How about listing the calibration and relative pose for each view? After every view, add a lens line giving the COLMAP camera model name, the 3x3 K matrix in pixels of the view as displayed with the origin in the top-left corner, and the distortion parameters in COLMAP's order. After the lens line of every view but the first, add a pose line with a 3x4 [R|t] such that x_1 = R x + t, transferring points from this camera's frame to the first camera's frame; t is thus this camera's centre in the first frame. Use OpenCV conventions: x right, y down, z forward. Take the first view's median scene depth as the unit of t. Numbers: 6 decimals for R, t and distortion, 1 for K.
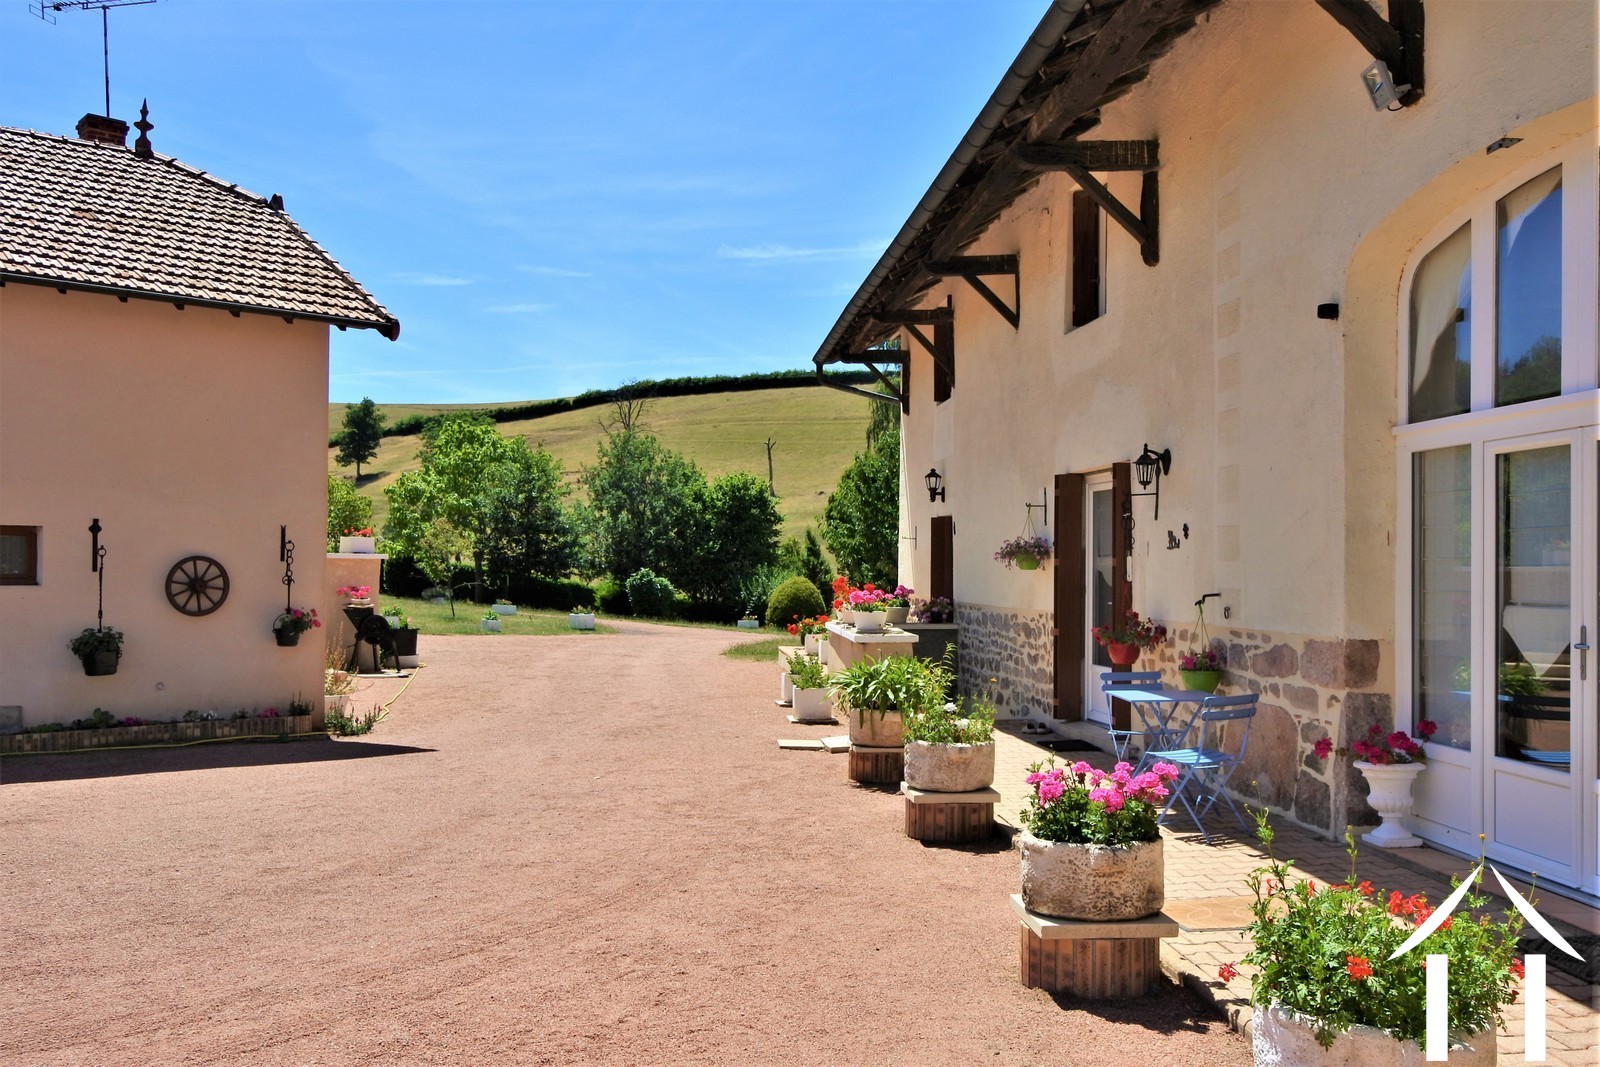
lens RADIAL K [[1396.1, 0, 800.0], [0, 1396.1, 533.5], [0, 0, 1]] dist [0.000336, 0.084177]
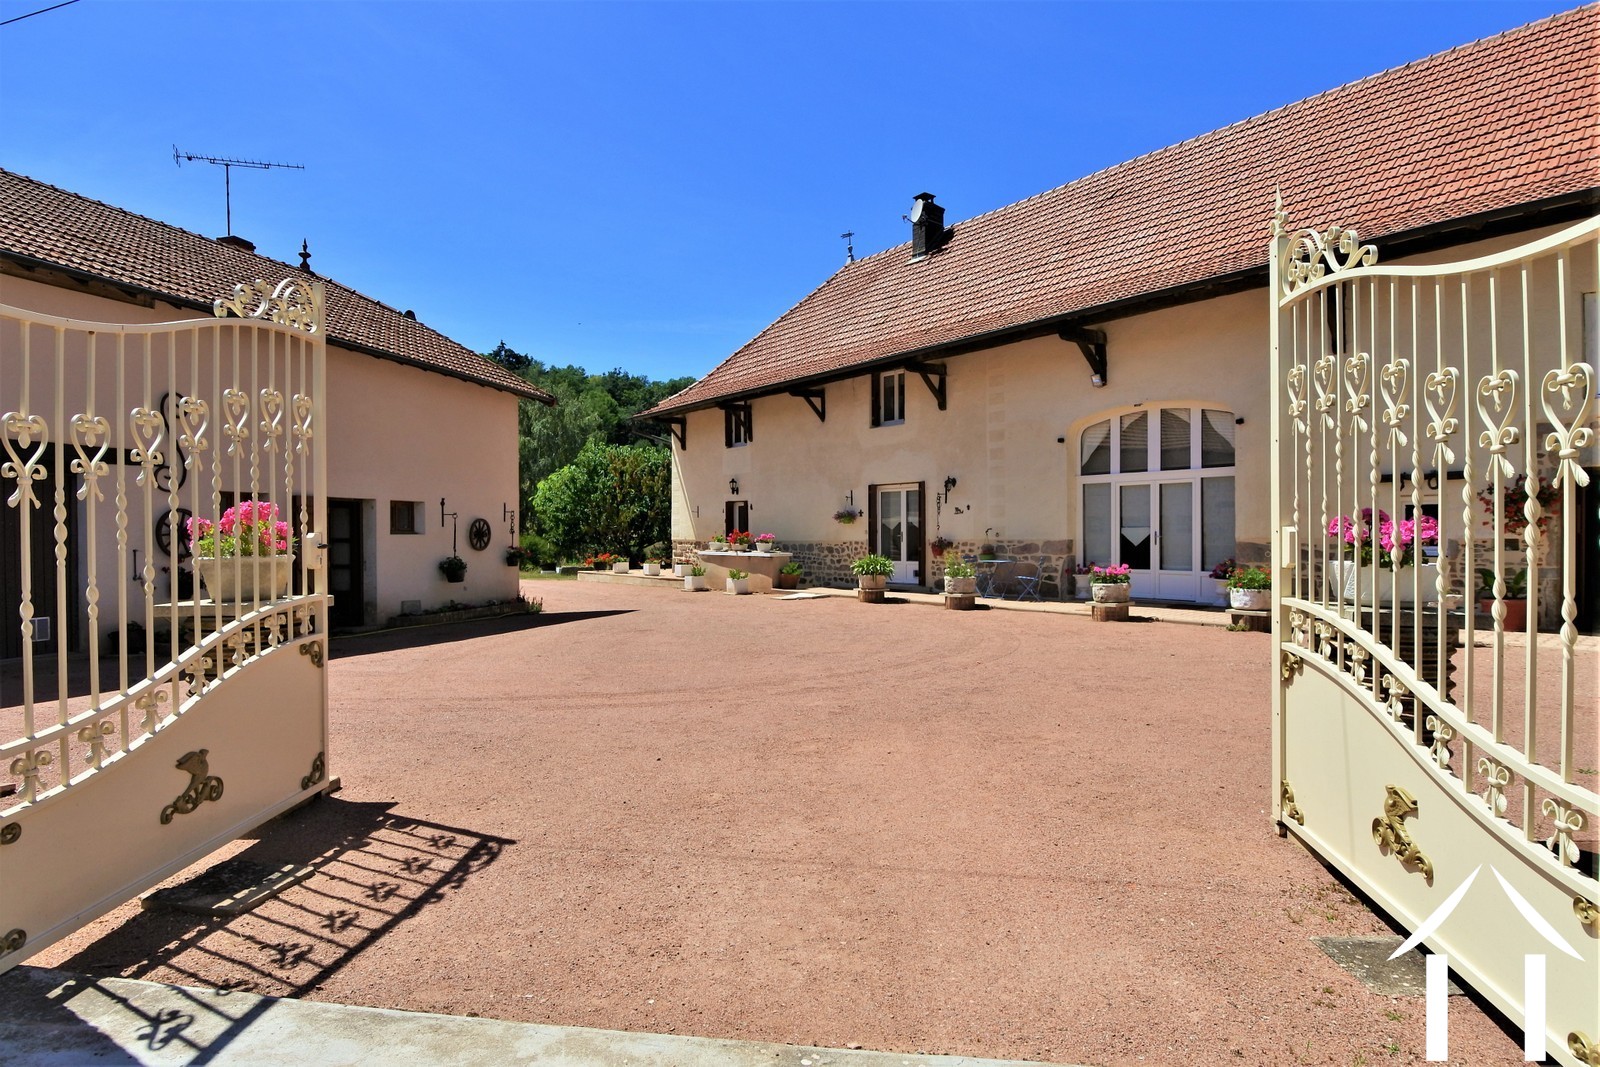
lens RADIAL K [[888.2, 0, 800.0], [0, 888.2, 533.5], [0, 0, 1]] dist [0.000115, 0.000086]
pose [[0.829715, -0.011107, 0.558077, -0.799286], [-0.001754, 0.999745, 0.022505, 0.008881], [-0.558185, -0.019651, 0.829484, -0.241897]]
